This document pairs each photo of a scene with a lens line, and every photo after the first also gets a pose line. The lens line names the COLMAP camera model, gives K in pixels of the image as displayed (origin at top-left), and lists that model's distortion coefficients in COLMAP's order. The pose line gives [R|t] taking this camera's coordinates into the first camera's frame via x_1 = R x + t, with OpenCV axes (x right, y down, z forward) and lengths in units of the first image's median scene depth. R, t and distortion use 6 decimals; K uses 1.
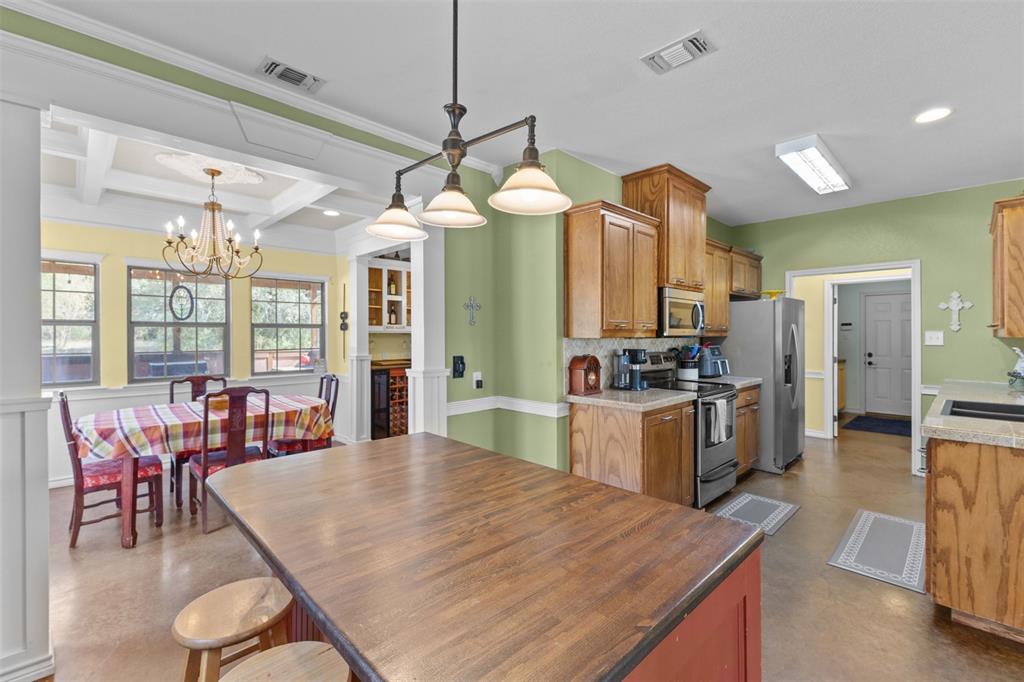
lens RADIAL K [[446.2, 0, 512.4], [0, 446.2, 333.3], [0, 0, 1]] dist [-0.000040, 0.000001]
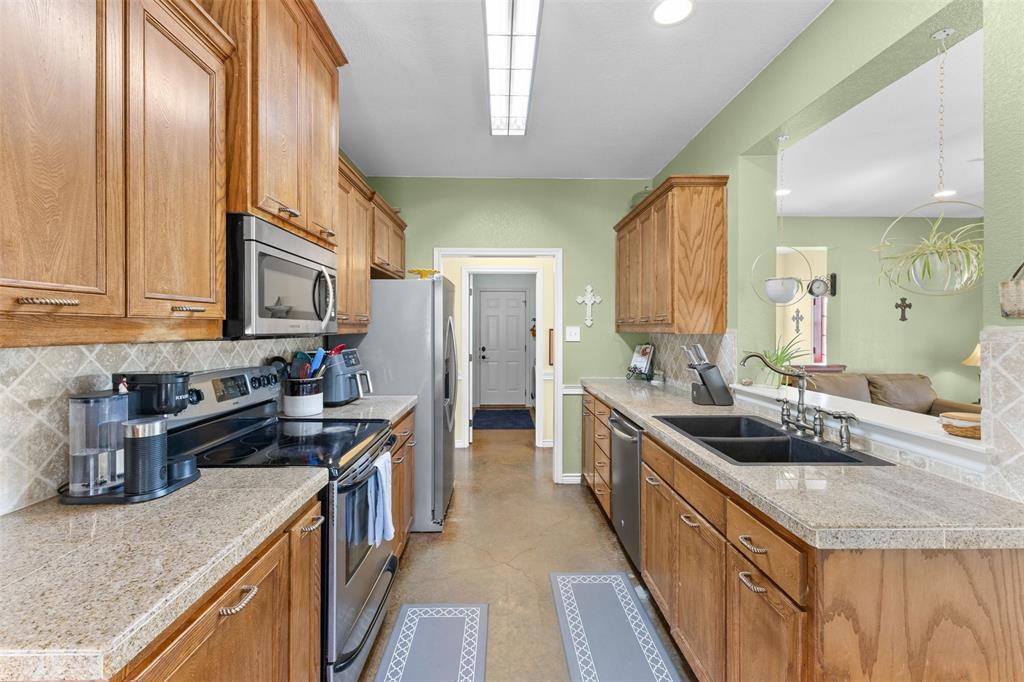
lens RADIAL K [[443.1, 0, 511.1], [0, 443.1, 330.2], [0, 0, 1]] dist [0.003332, 0.000512]
pose [[0.683859, -0.001876, 0.729612, 0.195245], [-0.002926, 0.999982, 0.005313, -0.001660], [-0.729609, -0.005769, 0.683841, 0.507581]]
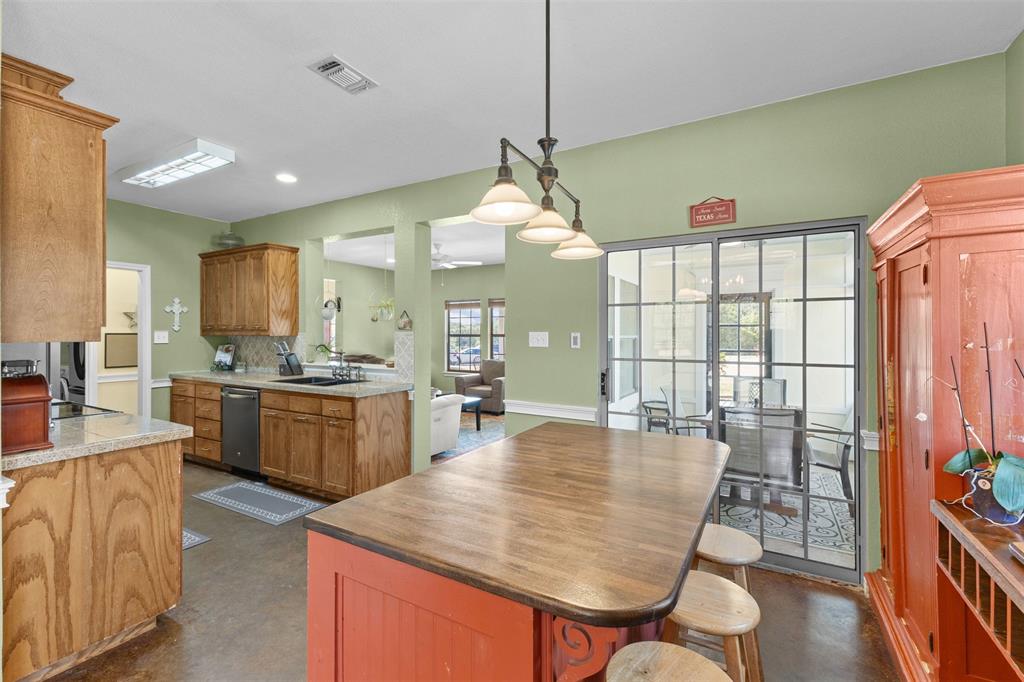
lens RADIAL K [[446.2, 0, 512.4], [0, 446.2, 333.3], [0, 0, 1]] dist [-0.000040, 0.000001]
pose [[-0.269169, -0.001187, 0.963092, -0.430631], [-0.002430, 0.999997, 0.000553, -0.001999], [-0.963090, -0.002191, -0.269171, 0.494808]]
